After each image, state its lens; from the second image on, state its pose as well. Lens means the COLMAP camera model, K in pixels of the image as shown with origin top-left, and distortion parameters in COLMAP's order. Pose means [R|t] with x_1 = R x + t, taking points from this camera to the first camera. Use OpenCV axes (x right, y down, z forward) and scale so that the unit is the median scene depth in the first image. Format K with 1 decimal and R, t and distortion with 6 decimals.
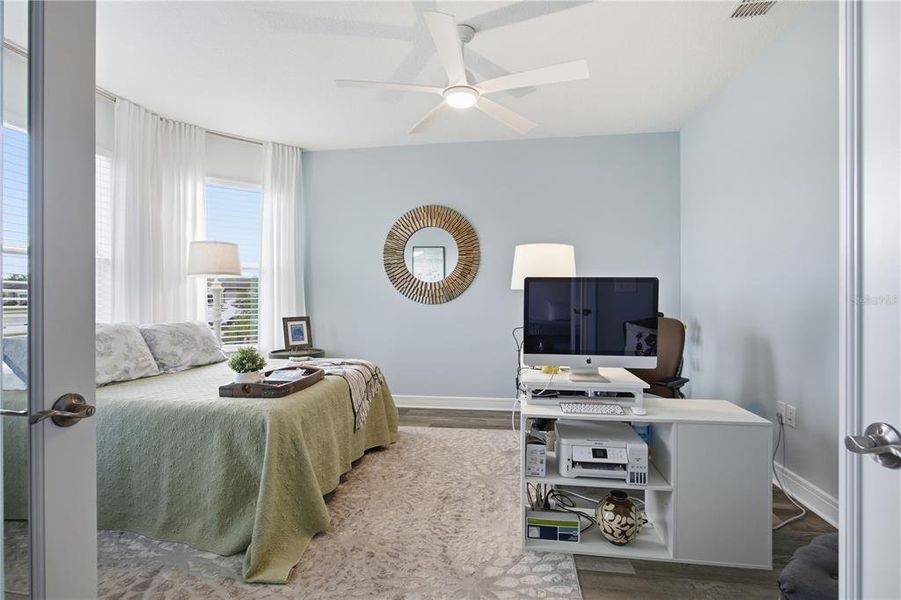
lens RADIAL K [[443.0, 0, 450.5], [0, 443.0, 300.0], [0, 0, 1]] dist [-0.003044, 0.000703]
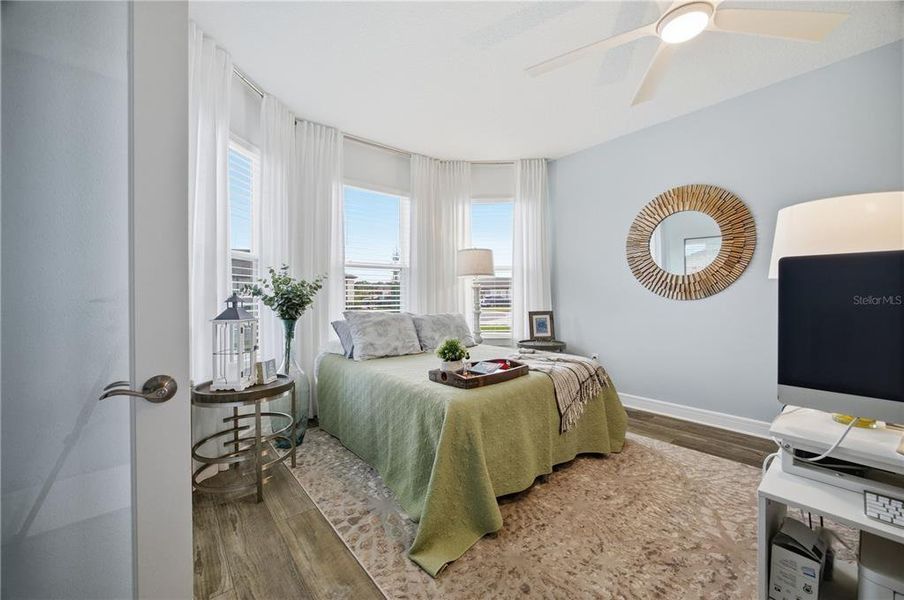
lens RADIAL K [[355.6, 0, 455.0], [0, 355.6, 297.0], [0, 0, 1]] dist [-0.032499, 0.016873]
pose [[0.742362, -0.000885, -0.669998, 0.121525], [0.004079, 0.999987, 0.003199, -0.001376], [0.669987, -0.005108, 0.742356, 0.269853]]
